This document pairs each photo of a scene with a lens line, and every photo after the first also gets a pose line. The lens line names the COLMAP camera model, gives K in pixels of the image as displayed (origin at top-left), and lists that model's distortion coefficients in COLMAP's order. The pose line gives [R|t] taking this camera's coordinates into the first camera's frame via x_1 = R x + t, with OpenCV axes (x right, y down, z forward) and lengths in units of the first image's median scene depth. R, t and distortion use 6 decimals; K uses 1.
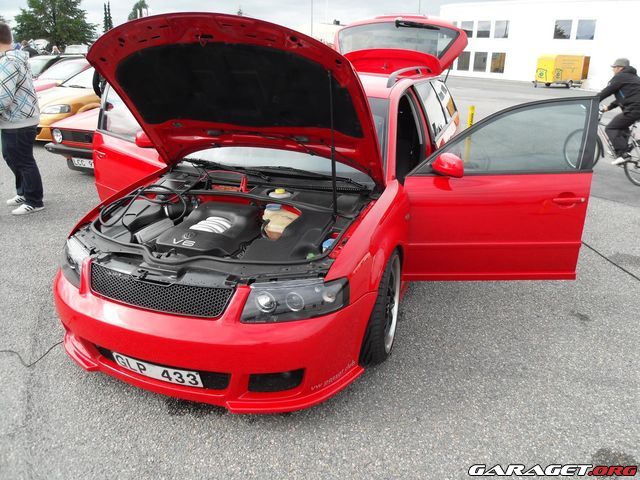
lens RADIAL K [[536.7, 0, 320.0], [0, 536.7, 240.0], [0, 0, 1]] dist [-0.084863, 0.001920]
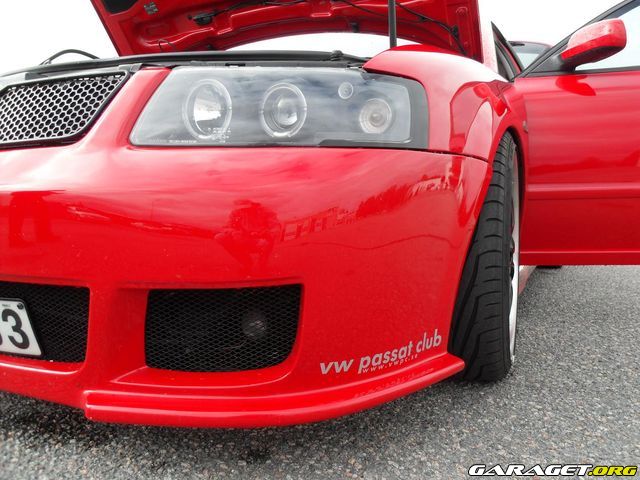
lens RADIAL K [[536.7, 0, 320.0], [0, 536.7, 240.0], [0, 0, 1]] dist [-0.084863, 0.001920]
pose [[0.993598, 0.020232, -0.111144, 0.020201], [-0.049281, 0.962913, -0.265275, 0.286289], [0.101655, 0.269054, 0.957745, 0.635750]]
